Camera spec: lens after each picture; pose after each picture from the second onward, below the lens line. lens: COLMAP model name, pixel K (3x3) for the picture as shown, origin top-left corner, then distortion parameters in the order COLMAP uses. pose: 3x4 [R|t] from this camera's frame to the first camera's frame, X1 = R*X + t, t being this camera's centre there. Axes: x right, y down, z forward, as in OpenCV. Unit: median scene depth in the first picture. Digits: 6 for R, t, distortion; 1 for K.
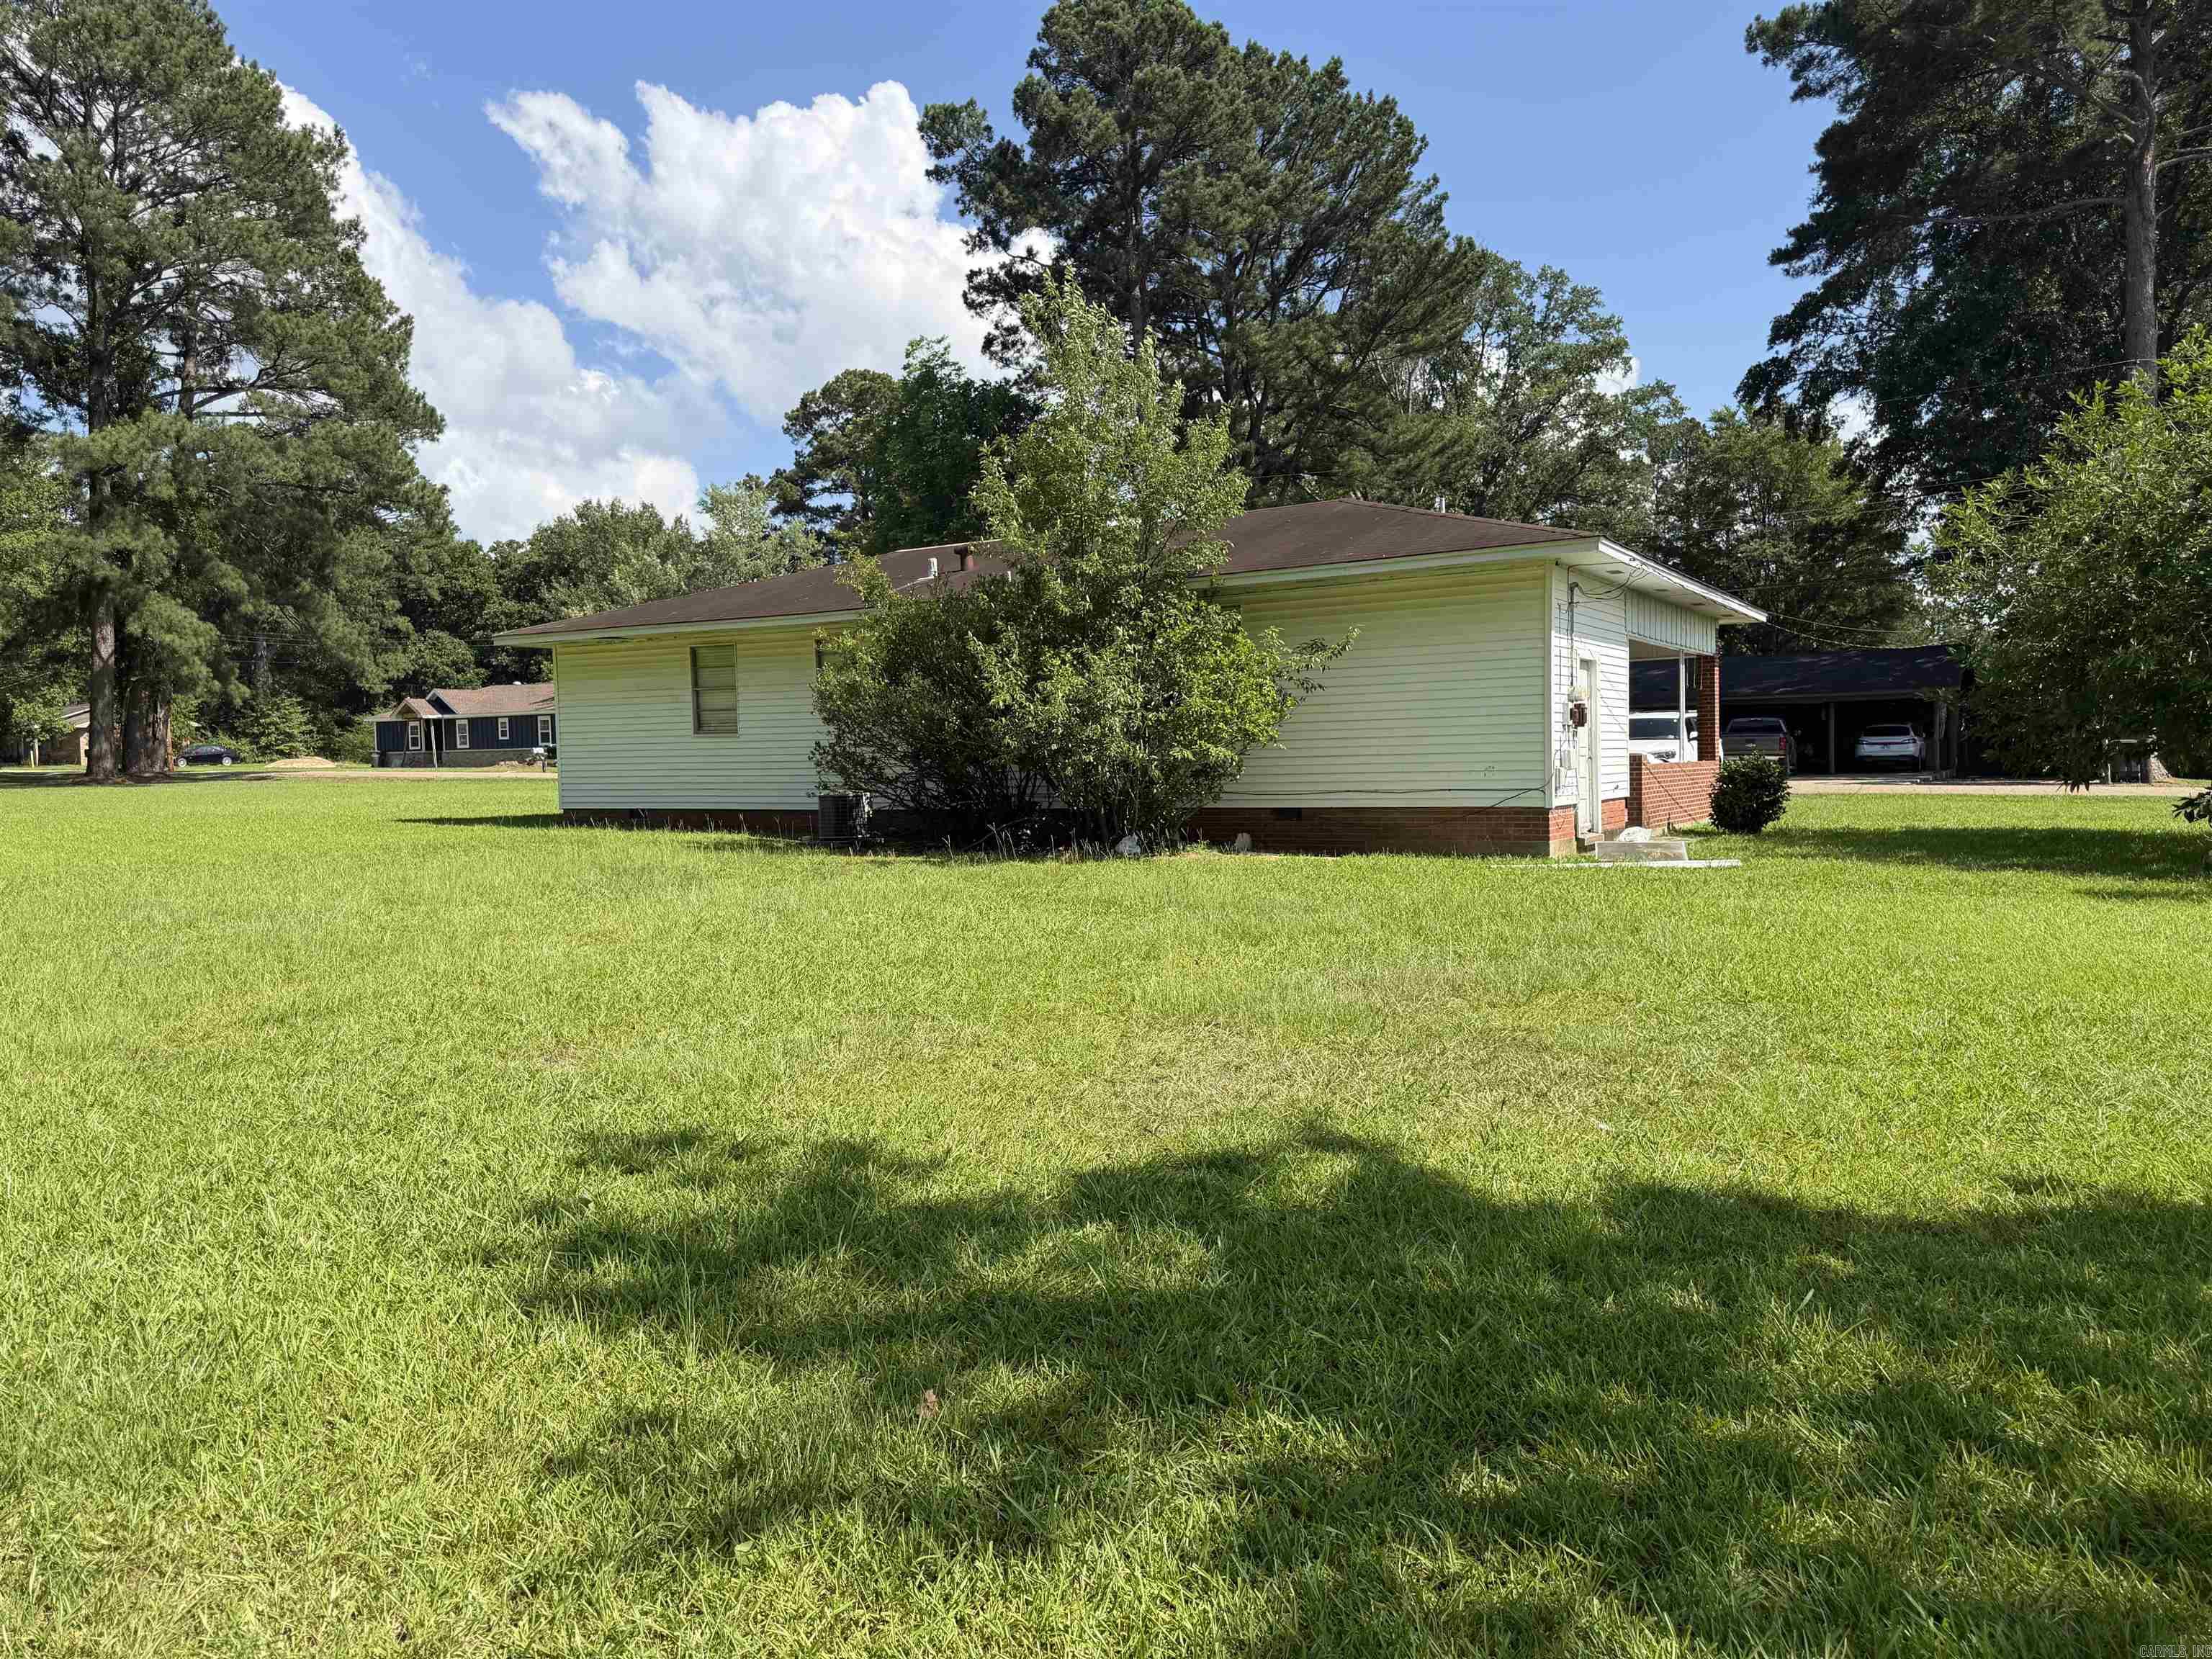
lens RADIAL K [[1542.1, 0, 1106.0], [0, 1542.1, 829.5], [0, 0, 1]] dist [-0.000454, -0.000175]
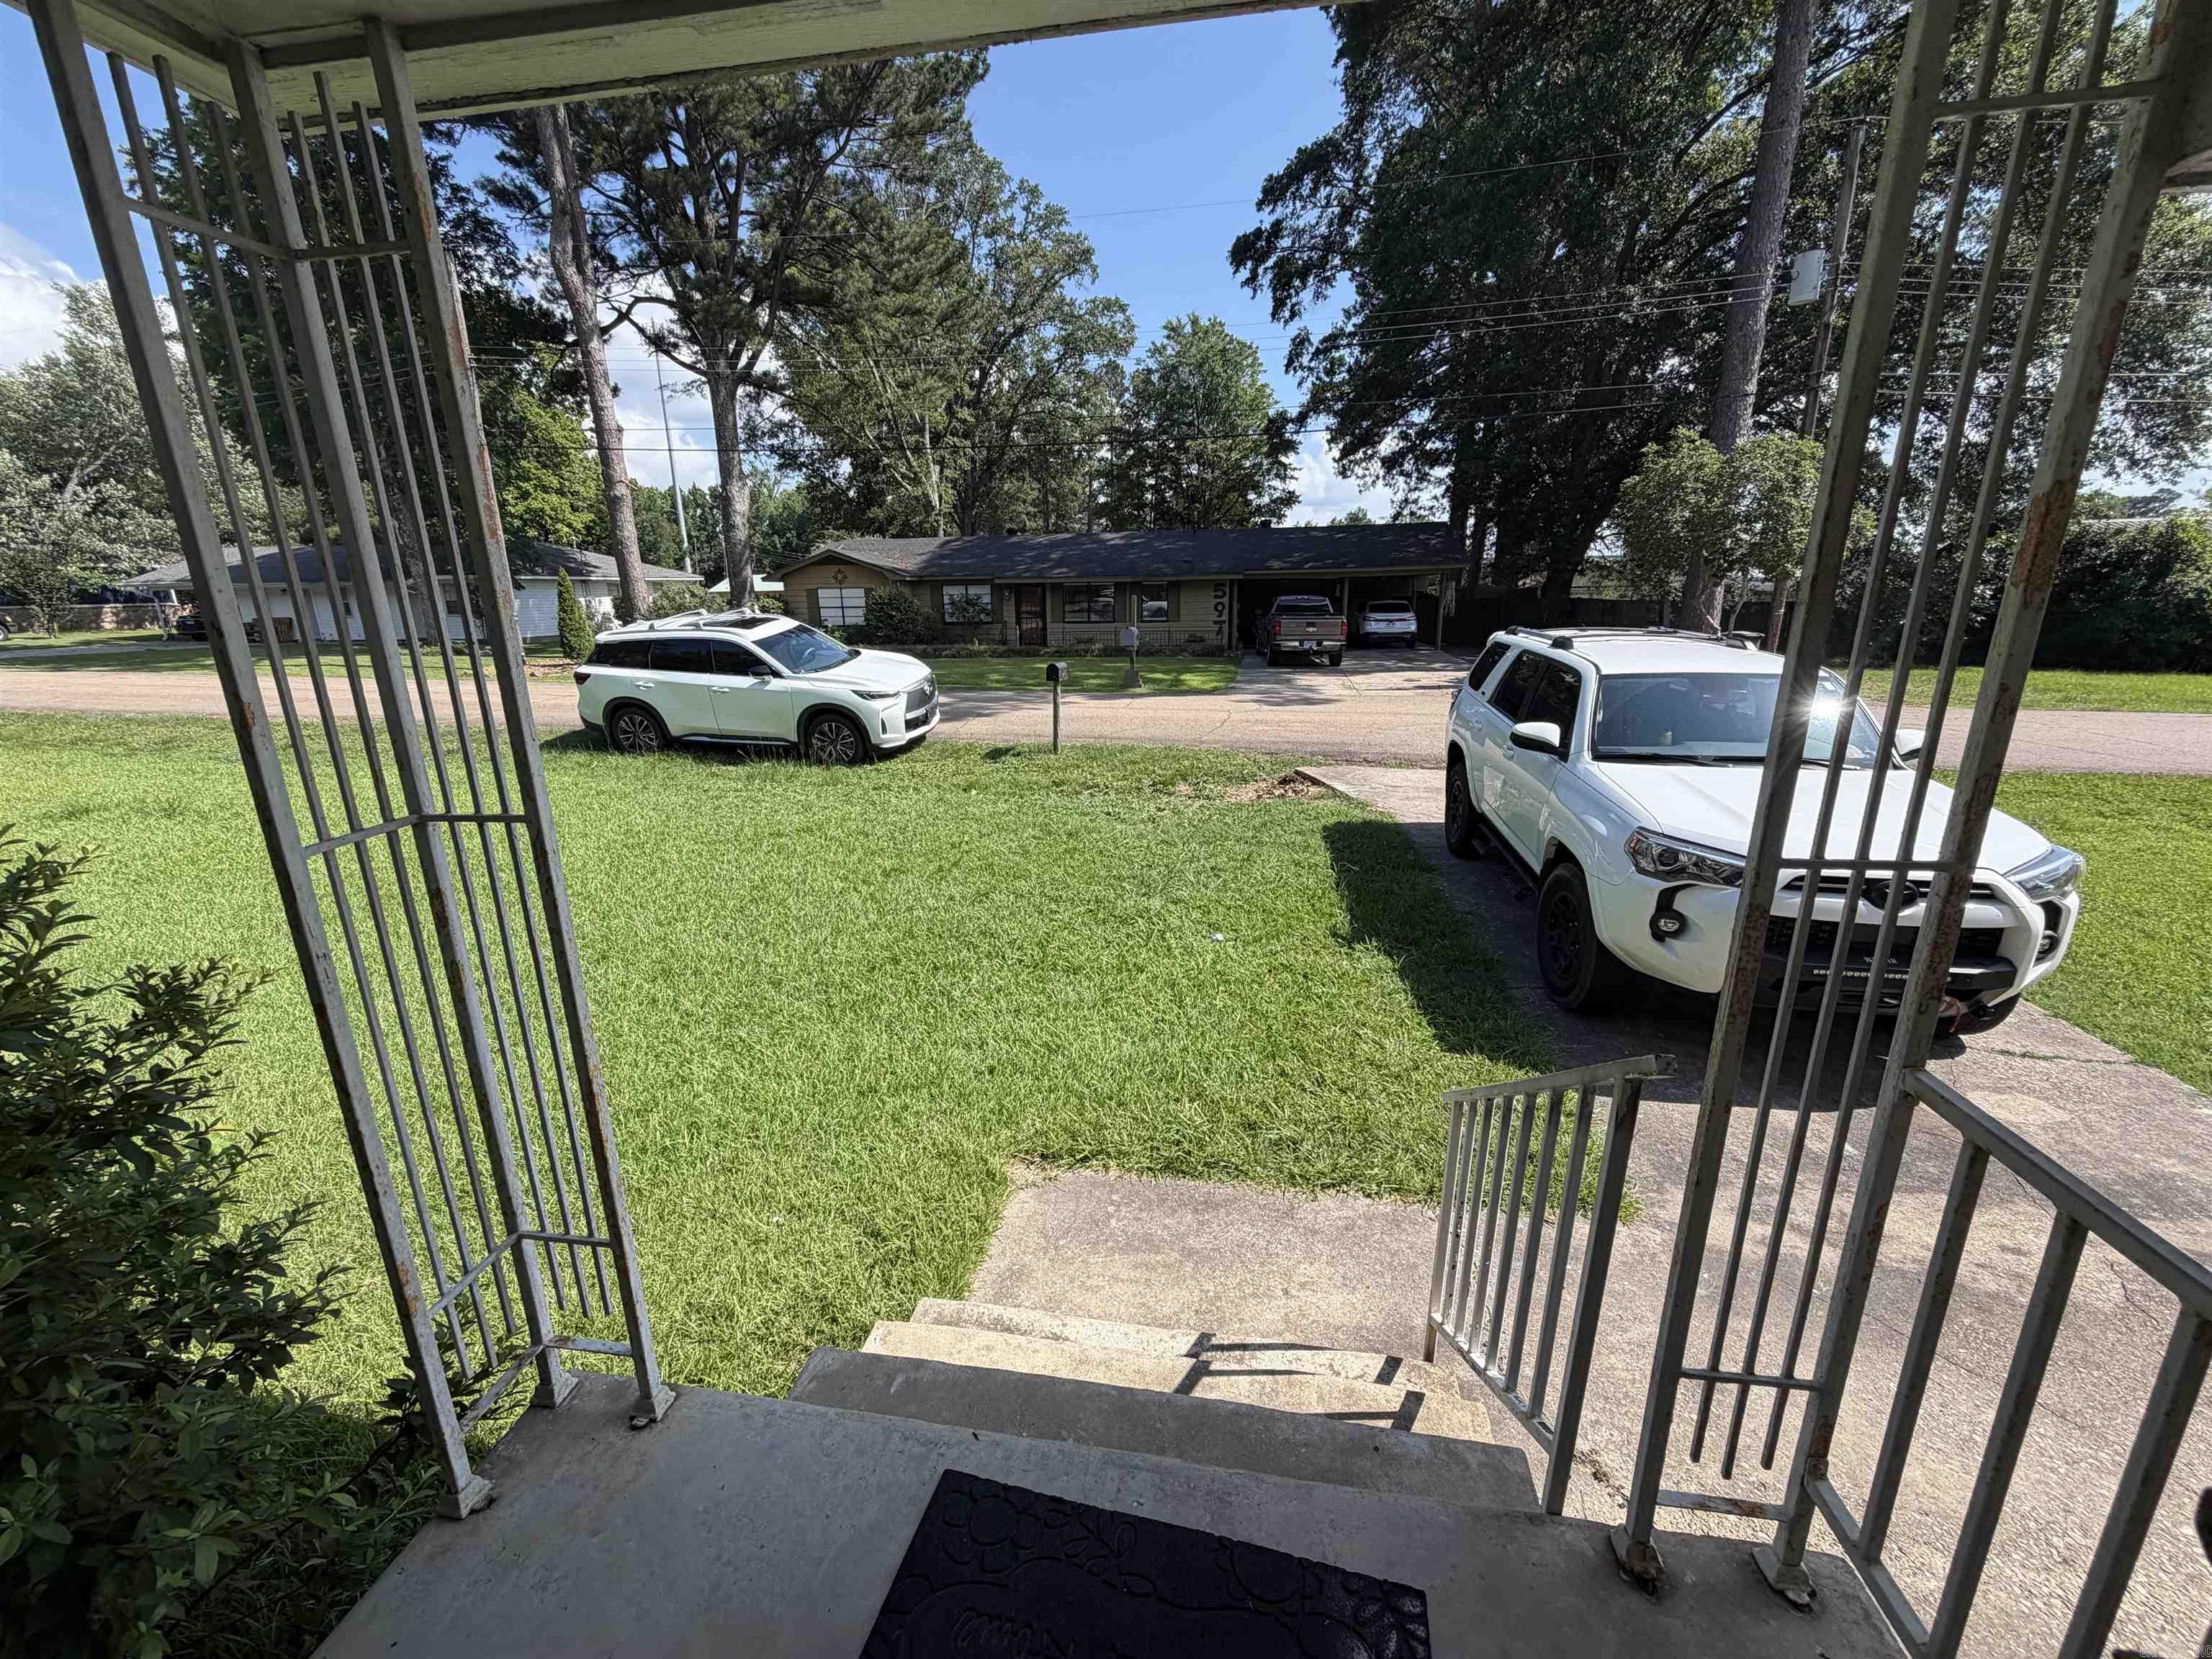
lens RADIAL K [[889.7, 0, 1106.0], [0, 889.7, 829.5], [0, 0, 1]] dist [-0.001783, -0.000835]
pose [[0.927555, -0.075935, 0.365890, 0.063821], [0.001391, 0.979831, 0.199823, -0.021566], [-0.373684, -0.184838, 0.908953, 0.291170]]
